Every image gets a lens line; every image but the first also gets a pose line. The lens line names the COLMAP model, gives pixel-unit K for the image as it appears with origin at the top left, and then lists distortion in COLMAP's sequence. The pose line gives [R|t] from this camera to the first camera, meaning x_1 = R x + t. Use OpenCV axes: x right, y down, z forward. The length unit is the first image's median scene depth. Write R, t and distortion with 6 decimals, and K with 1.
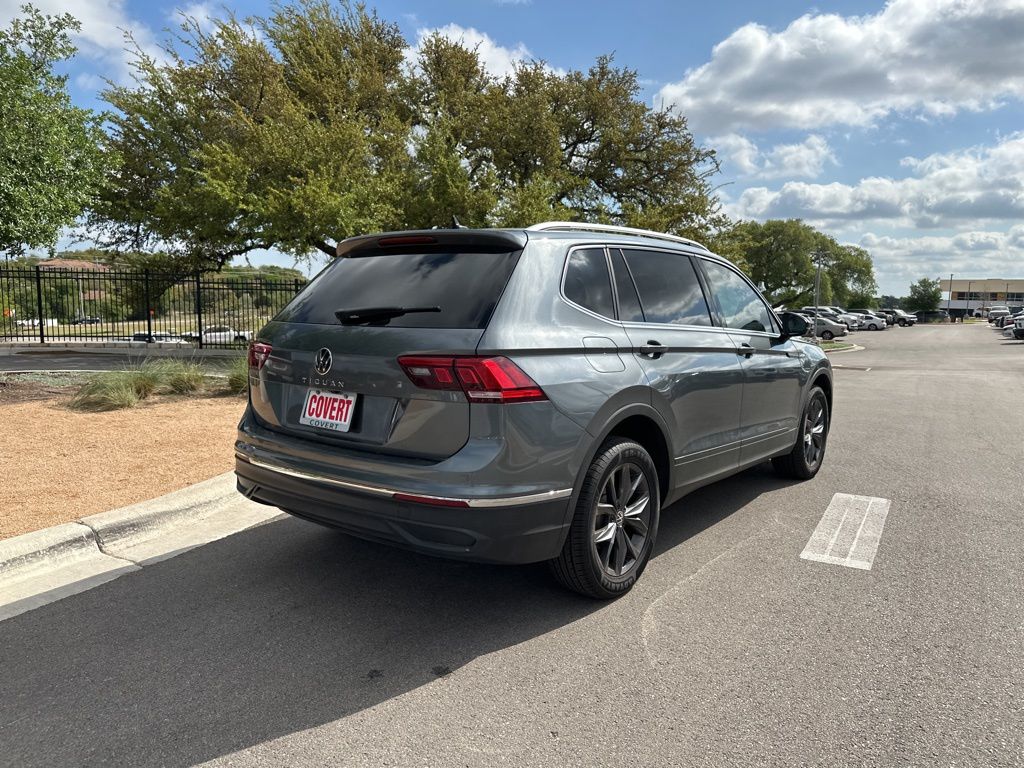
lens RADIAL K [[733.3, 0, 518.2], [0, 733.3, 388.2], [0, 0, 1]] dist [0.032931, -0.053532]
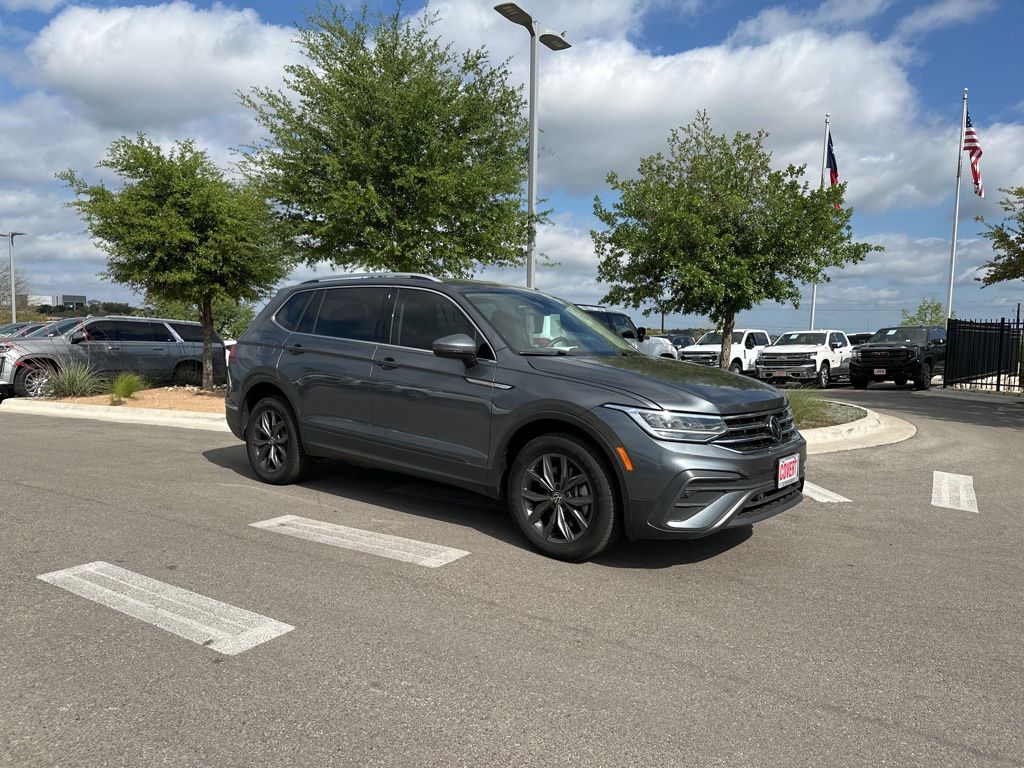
lens RADIAL K [[733.3, 0, 505.5], [0, 733.3, 390.7], [0, 0, 1]] dist [0.032931, -0.053532]
pose [[-0.045918, 0.061780, -0.997033, 0.296962], [-0.143491, 0.987327, 0.067787, -0.023143], [0.988586, 0.146178, -0.036471, 0.252207]]
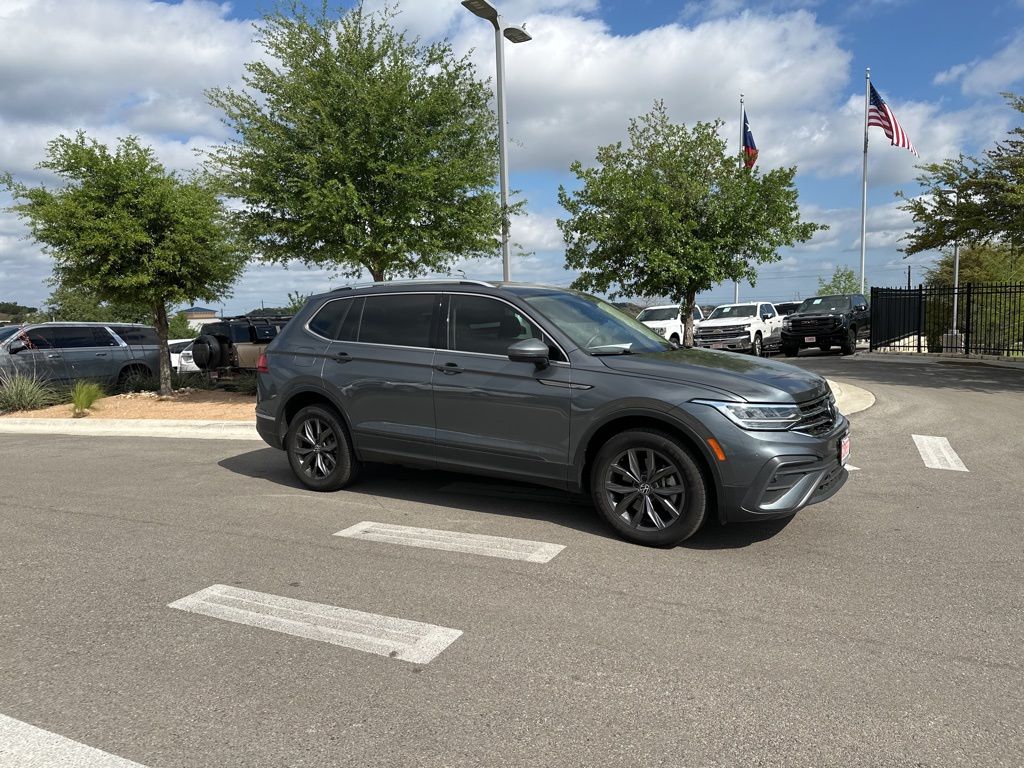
lens RADIAL K [[733.3, 0, 502.8], [0, 733.3, 381.9], [0, 0, 1]] dist [0.032931, -0.053532]
pose [[0.064769, 0.076067, -0.994997, 0.306595], [-0.095914, 0.992949, 0.069667, -0.024659], [0.993280, 0.090922, 0.071609, 0.205003]]
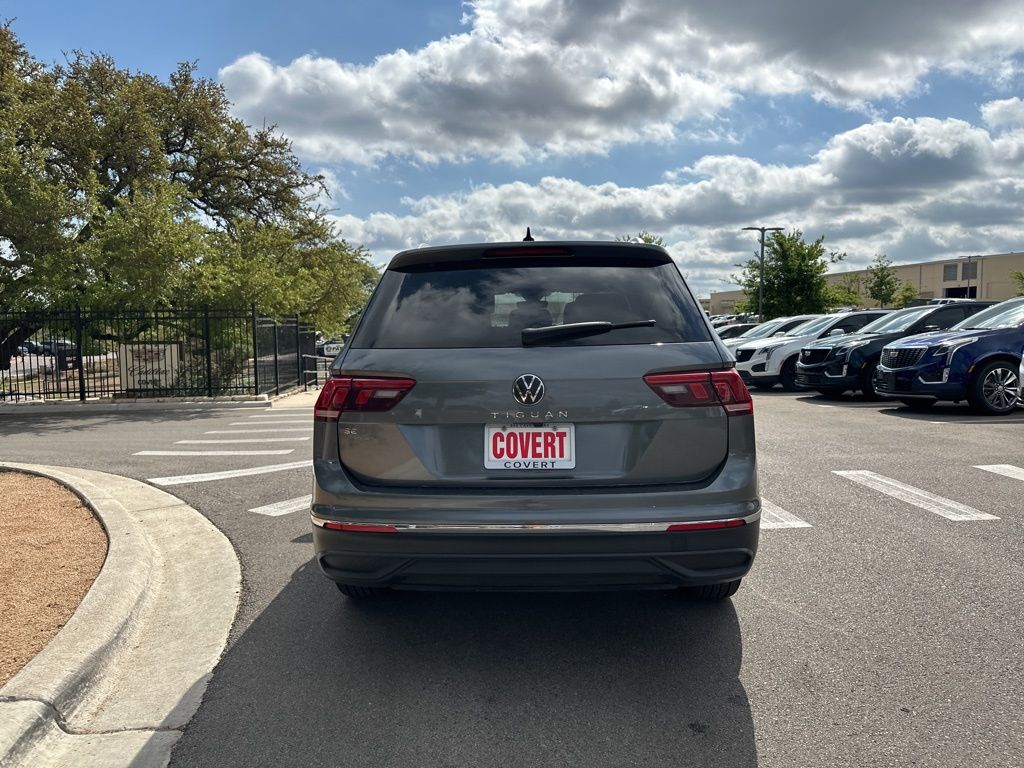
lens RADIAL K [[733.3, 0, 520.5], [0, 733.3, 374.6], [0, 0, 1]] dist [0.032931, -0.053532]
pose [[0.805601, -0.065585, 0.588817, -0.107369], [0.096664, 0.995087, -0.021415, -0.005149], [-0.584520, 0.074169, 0.807982, 0.045281]]
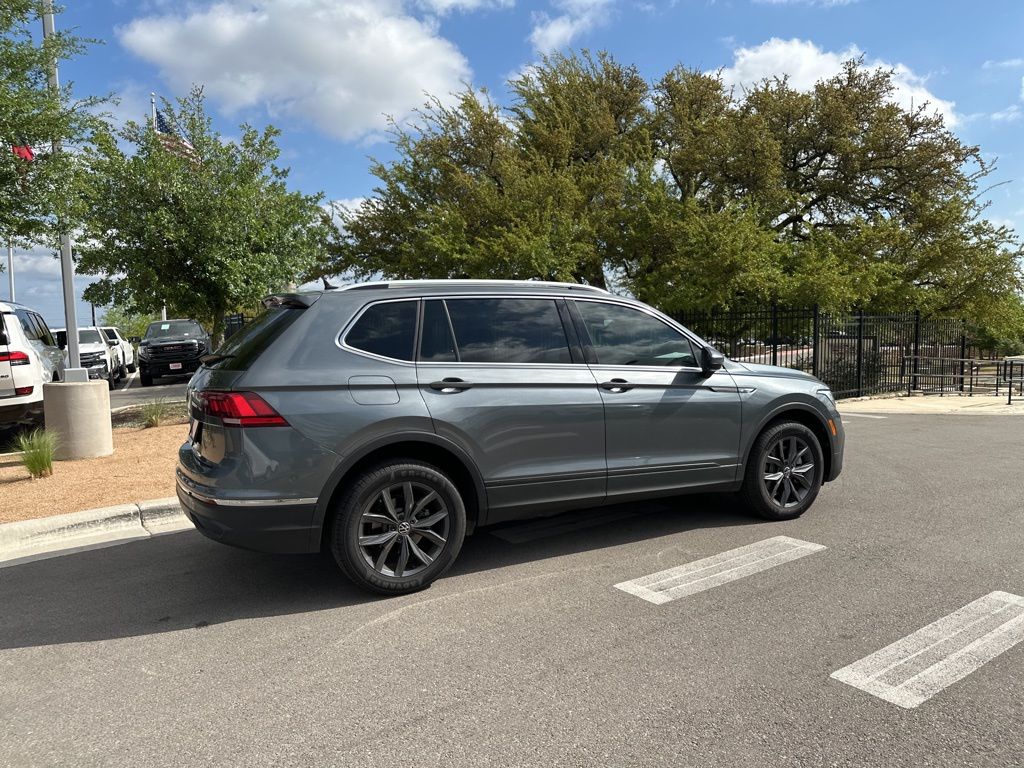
lens RADIAL K [[733.3, 0, 517.0], [0, 733.3, 393.8], [0, 0, 1]] dist [0.032931, -0.053532]
pose [[0.909847, 0.008161, -0.414864, 0.123592], [-0.019908, 0.999514, -0.023998, -0.002333], [0.414466, 0.030093, 0.909567, -0.000796]]
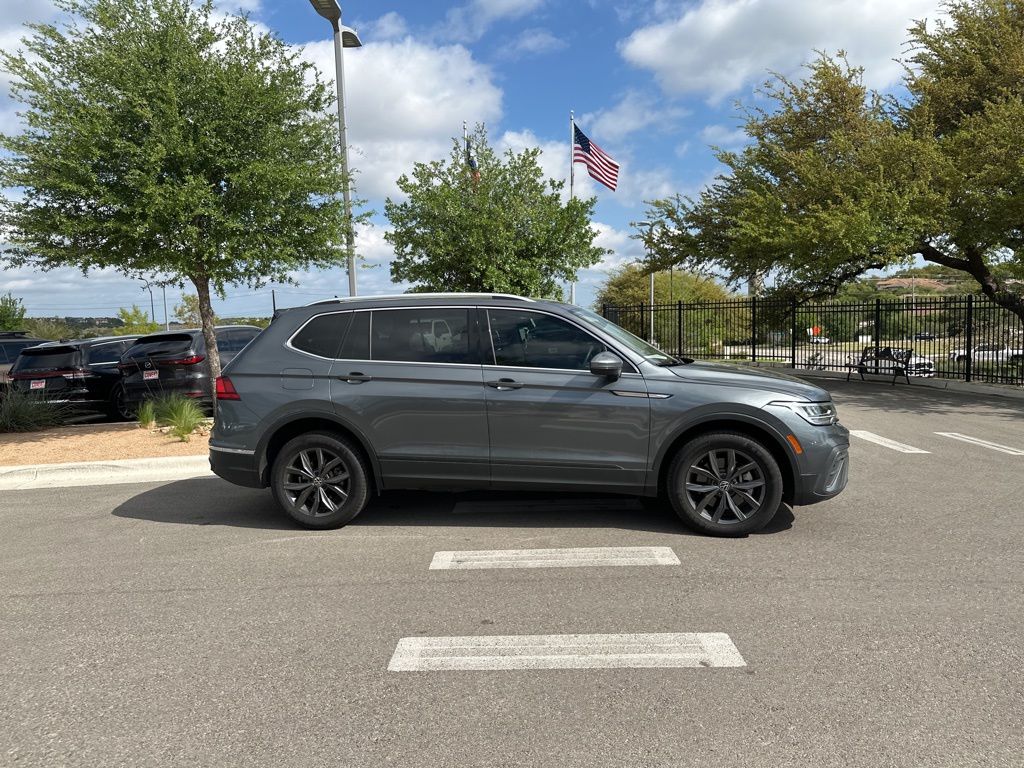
lens RADIAL K [[733.3, 0, 511.6], [0, 733.3, 389.4], [0, 0, 1]] dist [0.032931, -0.053532]
pose [[0.484289, 0.056175, -0.873103, 0.271742], [-0.072707, 0.997069, 0.023822, -0.014670], [0.871882, 0.051944, 0.486954, 0.089992]]
